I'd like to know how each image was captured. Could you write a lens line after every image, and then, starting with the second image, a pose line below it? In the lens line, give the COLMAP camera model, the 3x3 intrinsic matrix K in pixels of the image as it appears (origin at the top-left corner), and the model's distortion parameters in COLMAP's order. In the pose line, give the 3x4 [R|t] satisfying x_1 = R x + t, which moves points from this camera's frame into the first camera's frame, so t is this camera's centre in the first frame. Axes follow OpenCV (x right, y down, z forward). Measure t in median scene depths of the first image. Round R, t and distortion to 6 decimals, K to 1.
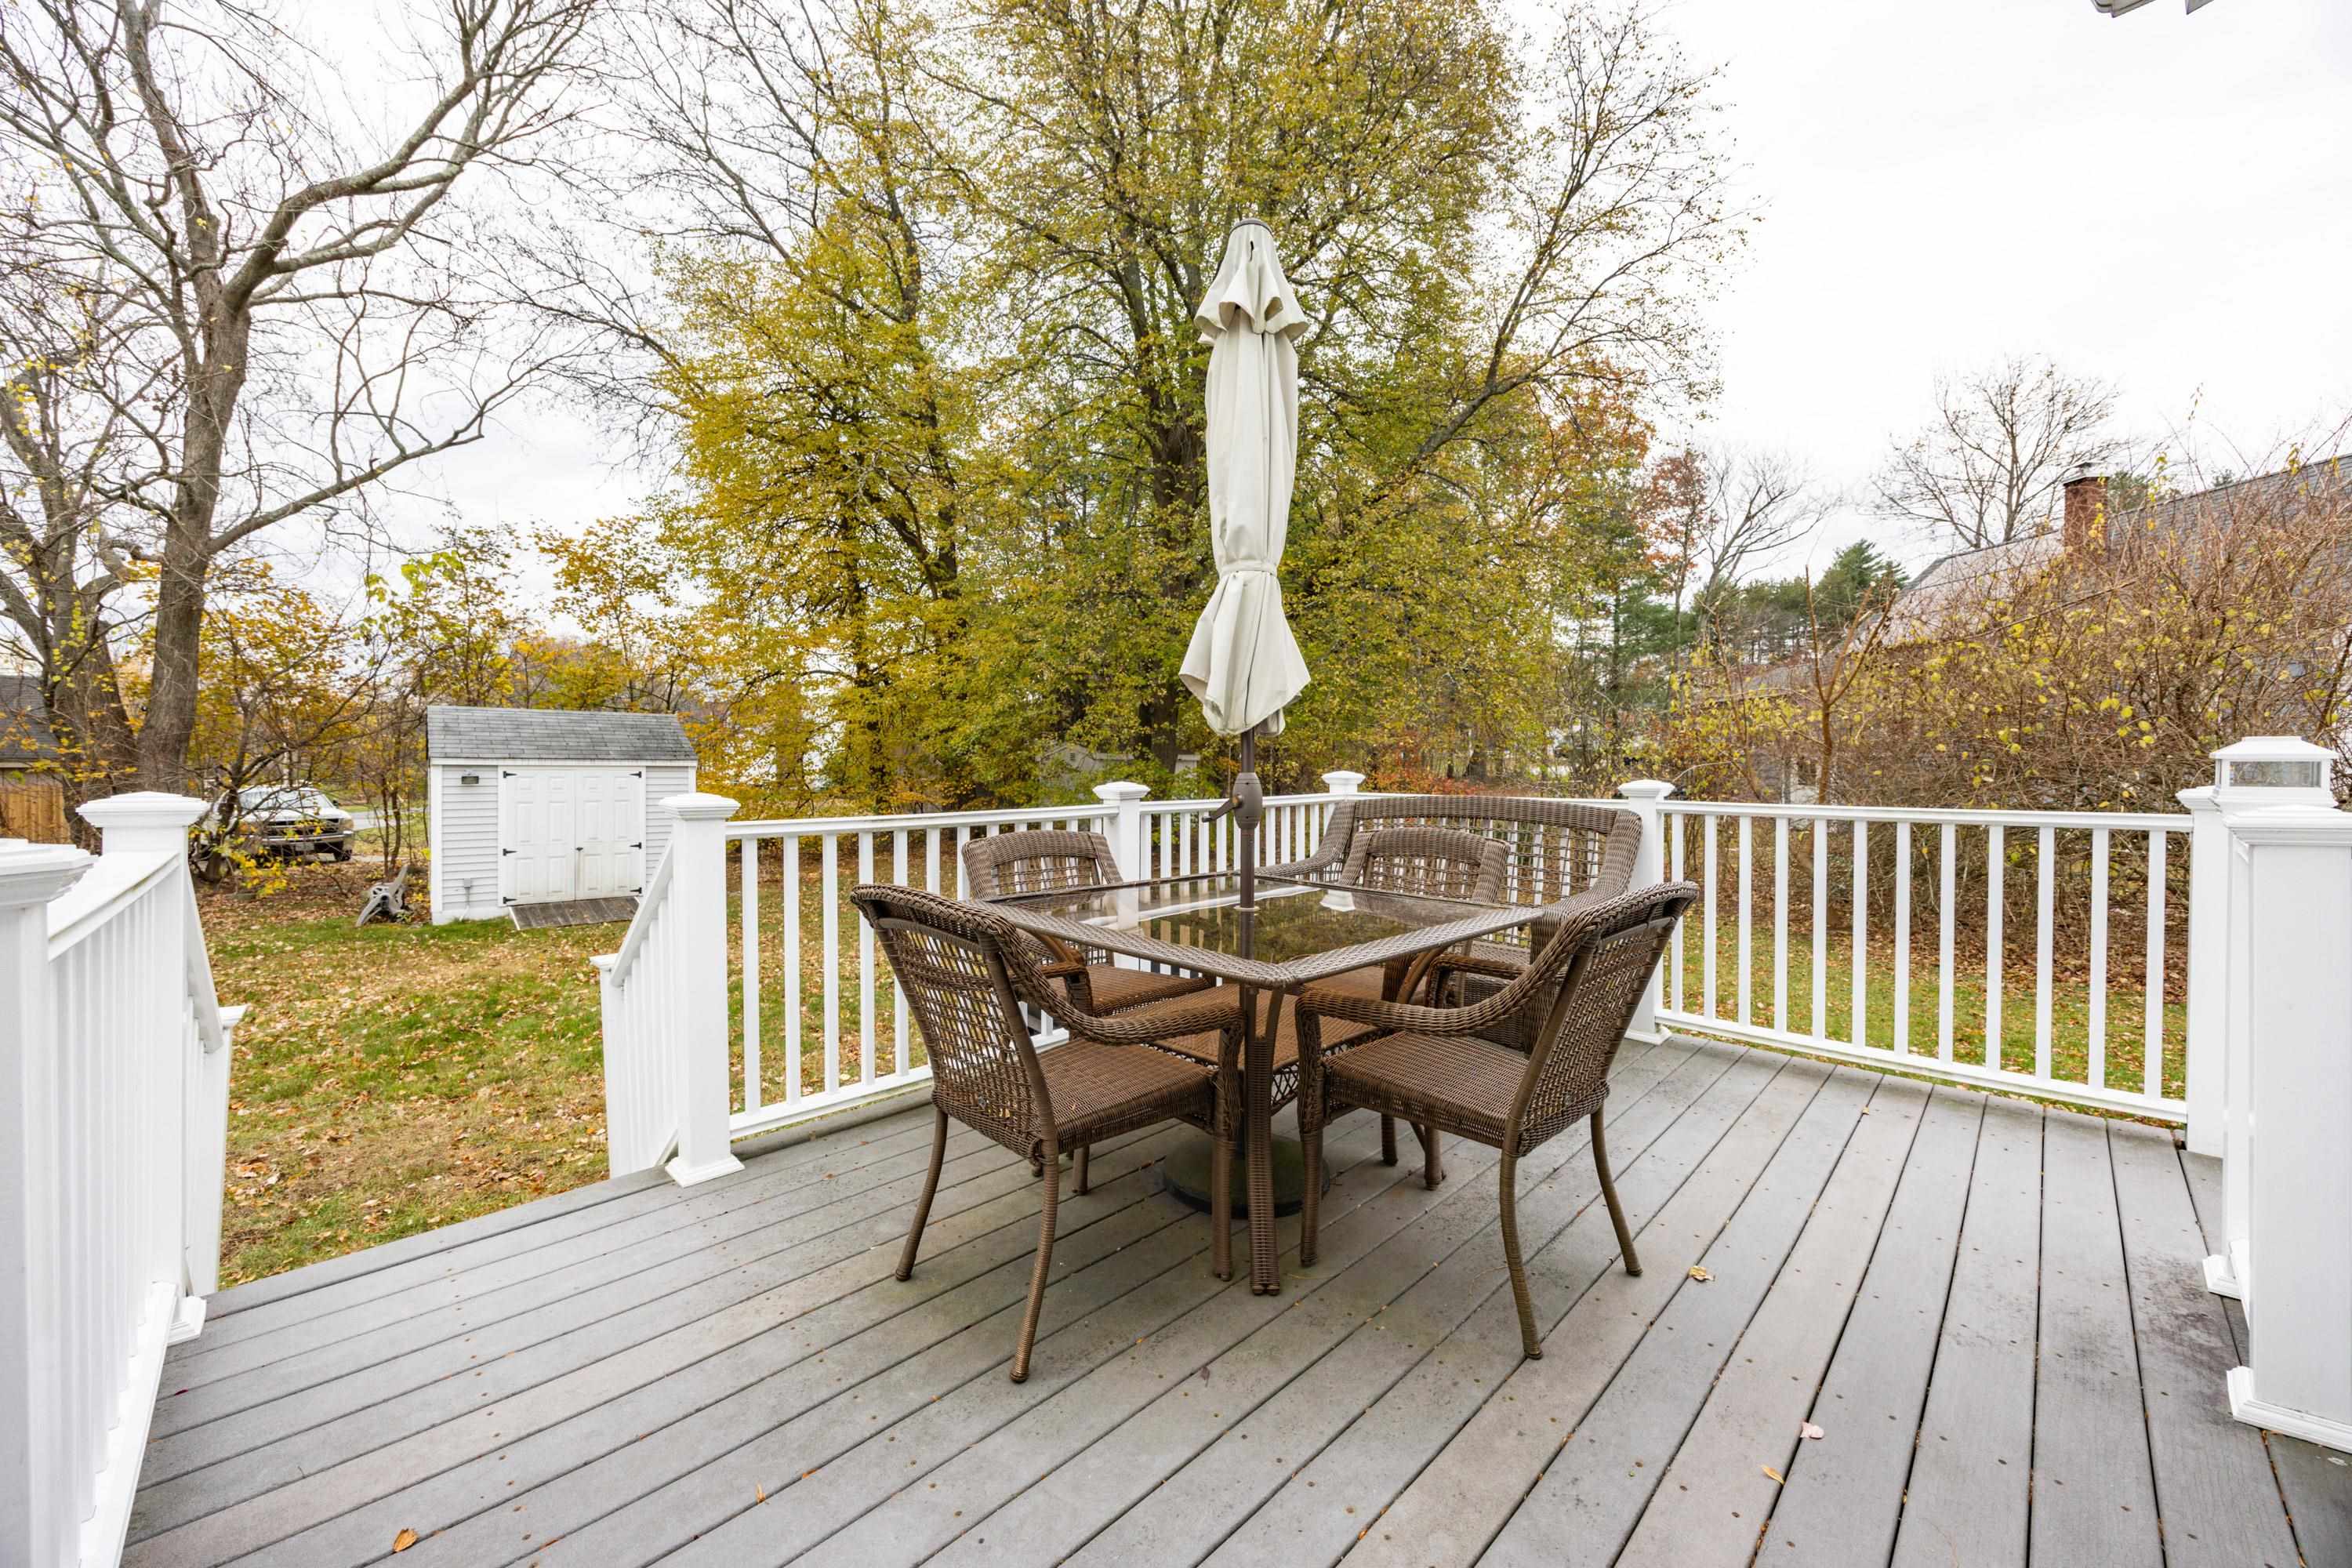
lens RADIAL K [[893.0, 0, 1176.0], [0, 893.0, 784.0], [0, 0, 1]] dist [0.002075, 0.000044]
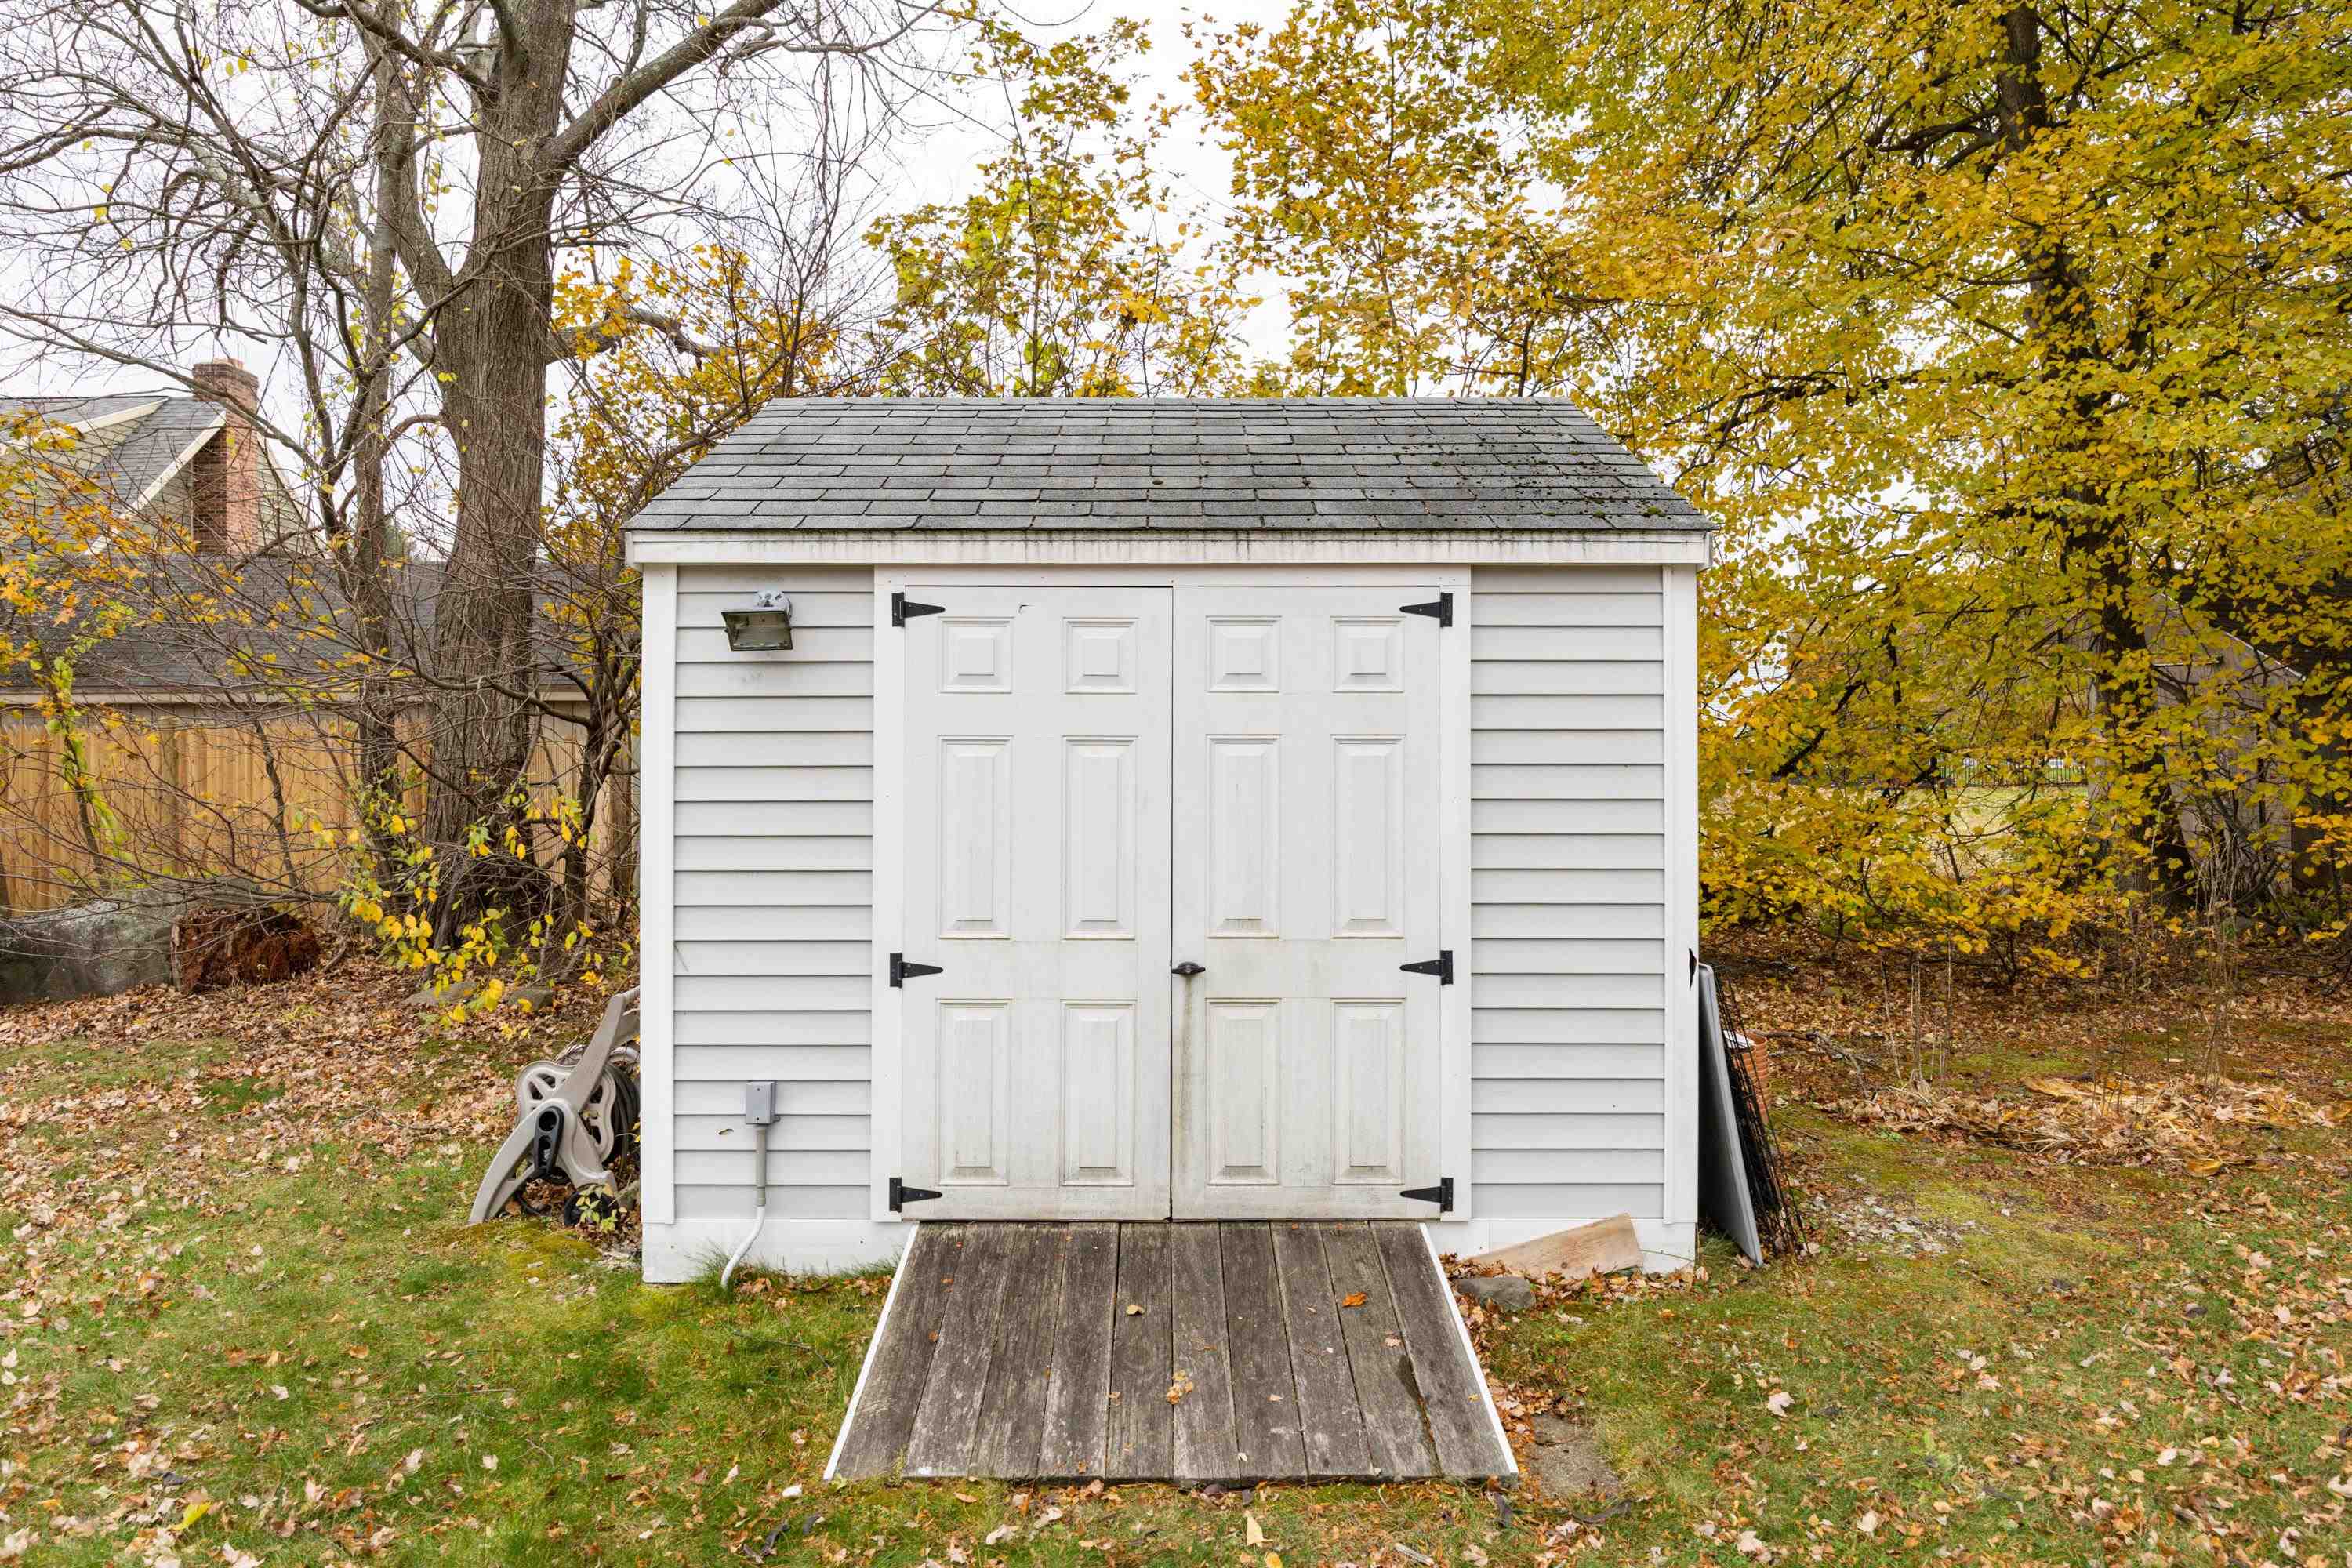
lens RADIAL K [[1442.7, 0, 1176.0], [0, 1442.7, 784.0], [0, 0, 1]] dist [0.001104, 0.000095]
pose [[0.758887, 0.013380, -0.651085, -0.407698], [-0.010209, 0.999910, 0.008648, 0.023886], [0.651142, 0.000084, 0.758956, 0.670832]]
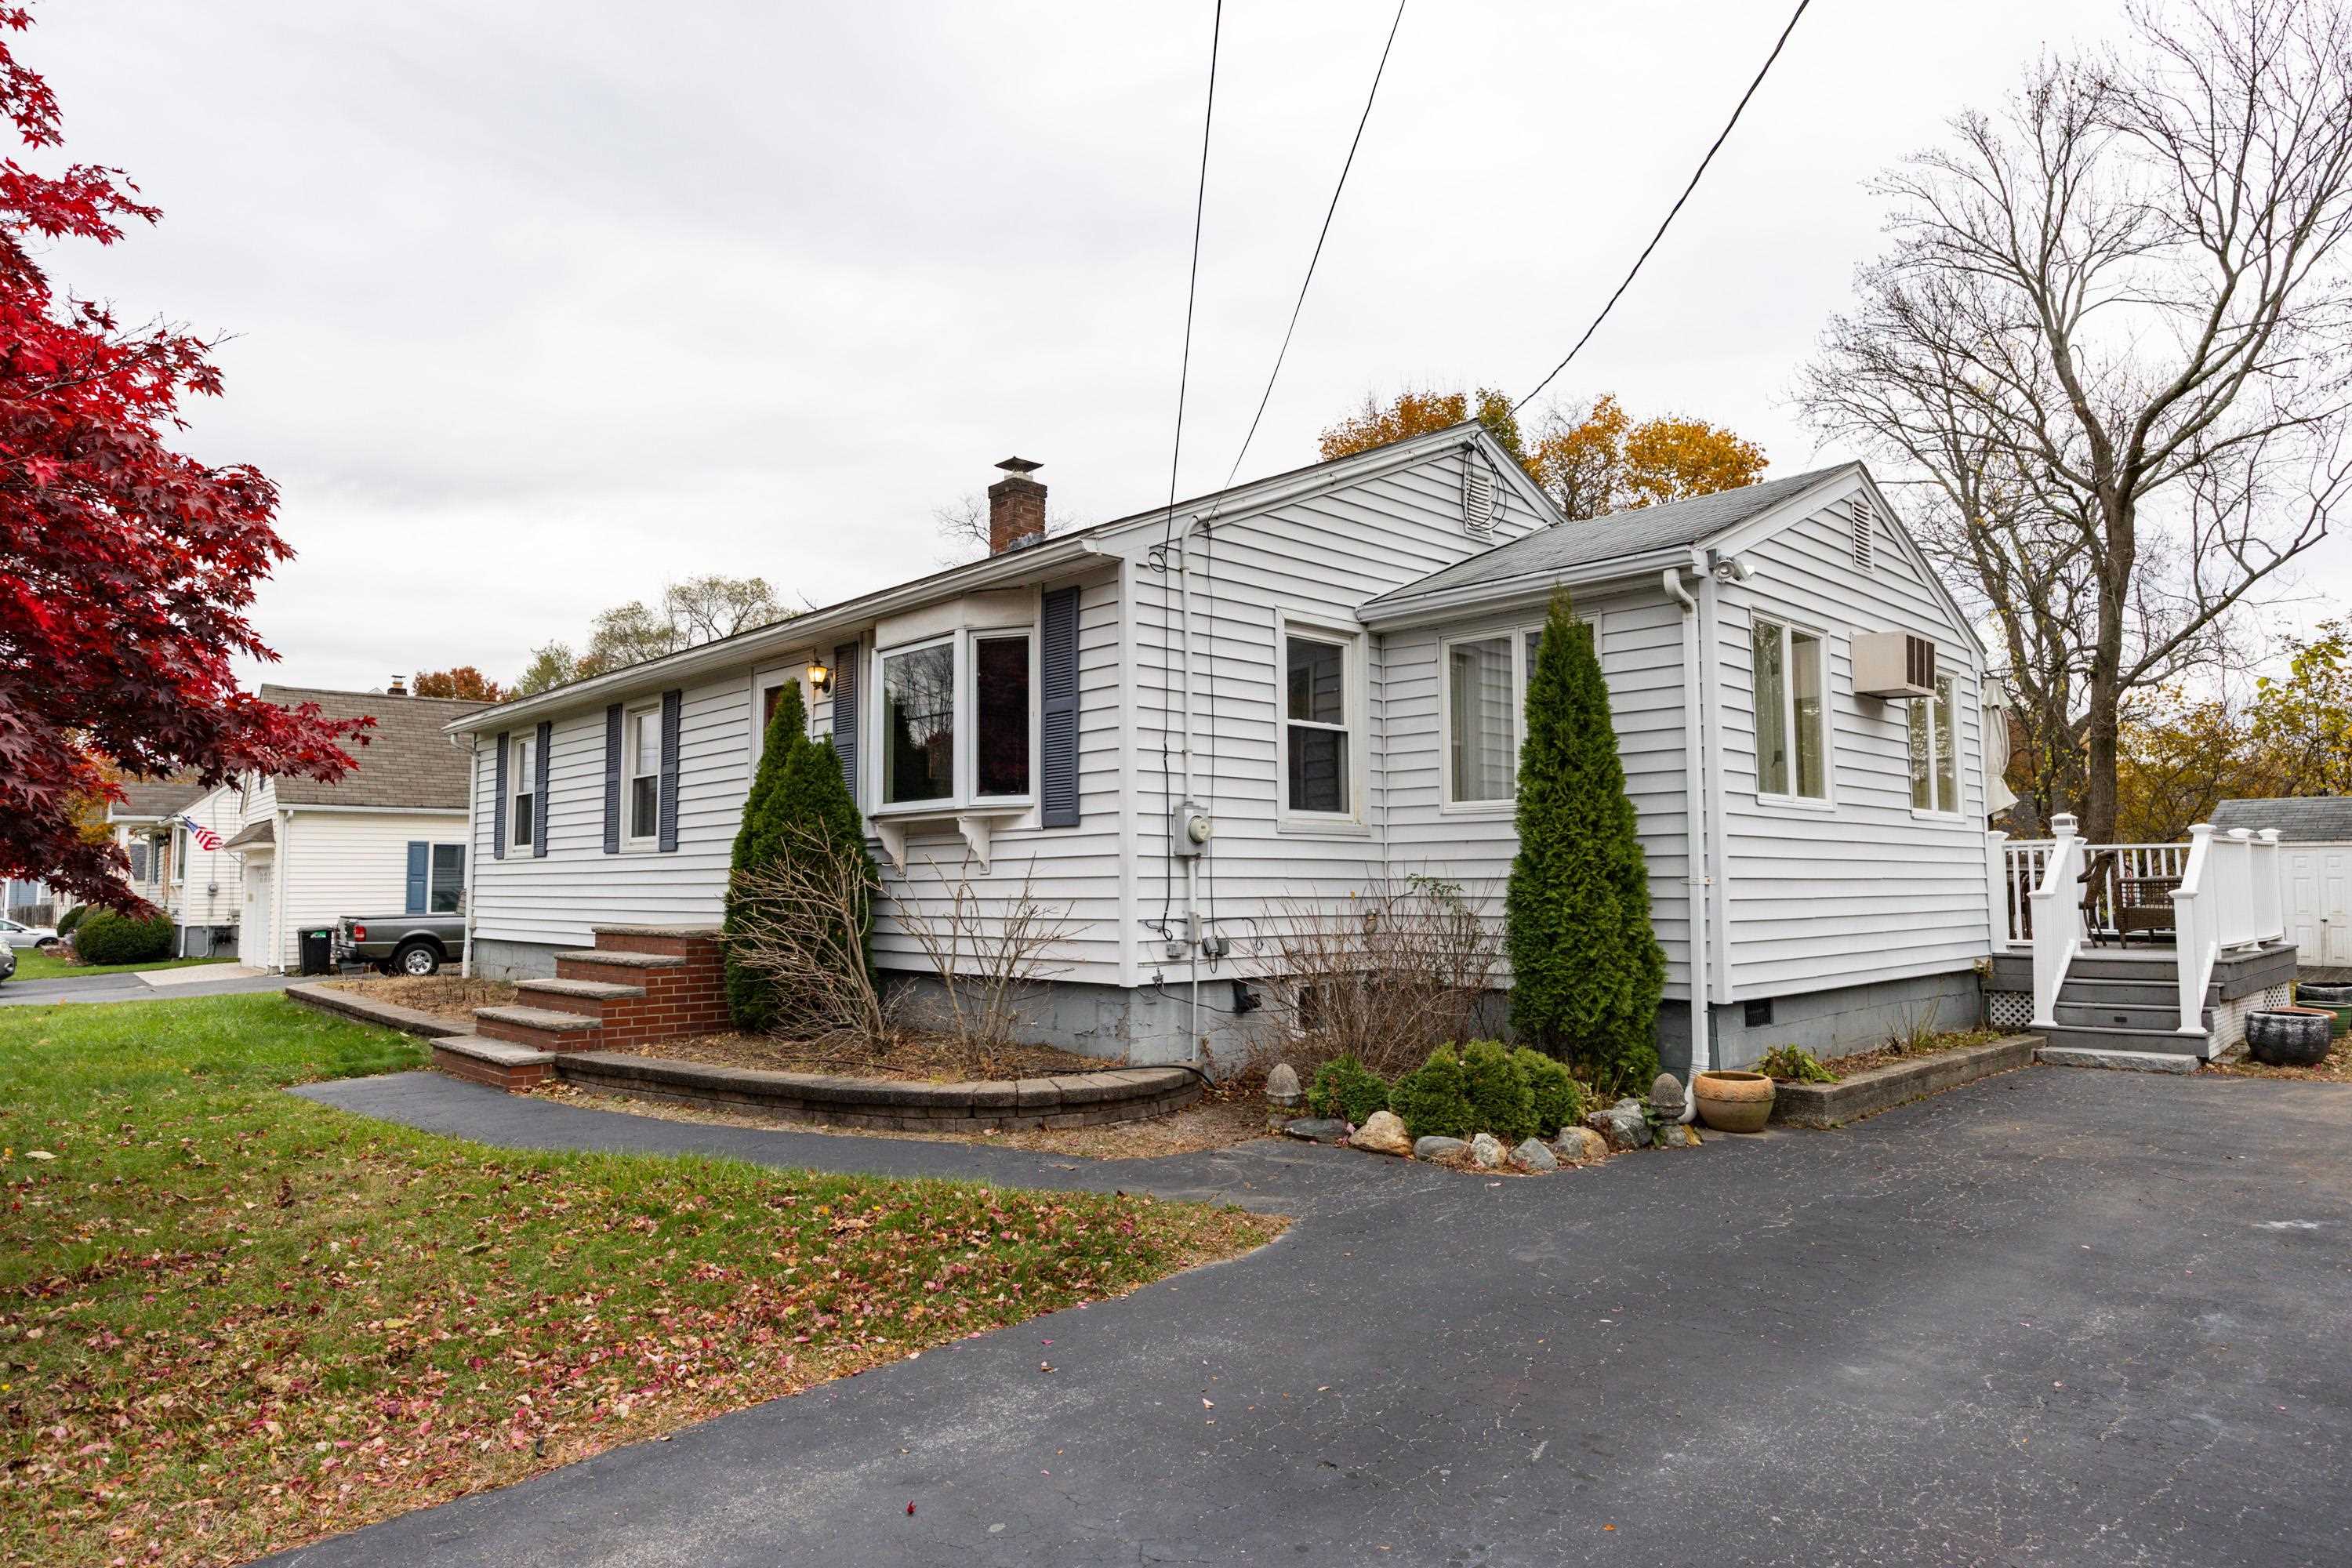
lens RADIAL K [[1373.3, 0, 1176.0], [0, 1373.3, 784.0], [0, 0, 1]] dist [-0.000513, -0.002921]
pose [[-0.012016, -0.073094, -0.997253, 0.937935], [-0.009707, 0.997286, -0.072979, 0.033833], [0.999881, 0.008803, -0.012693, -0.358549]]
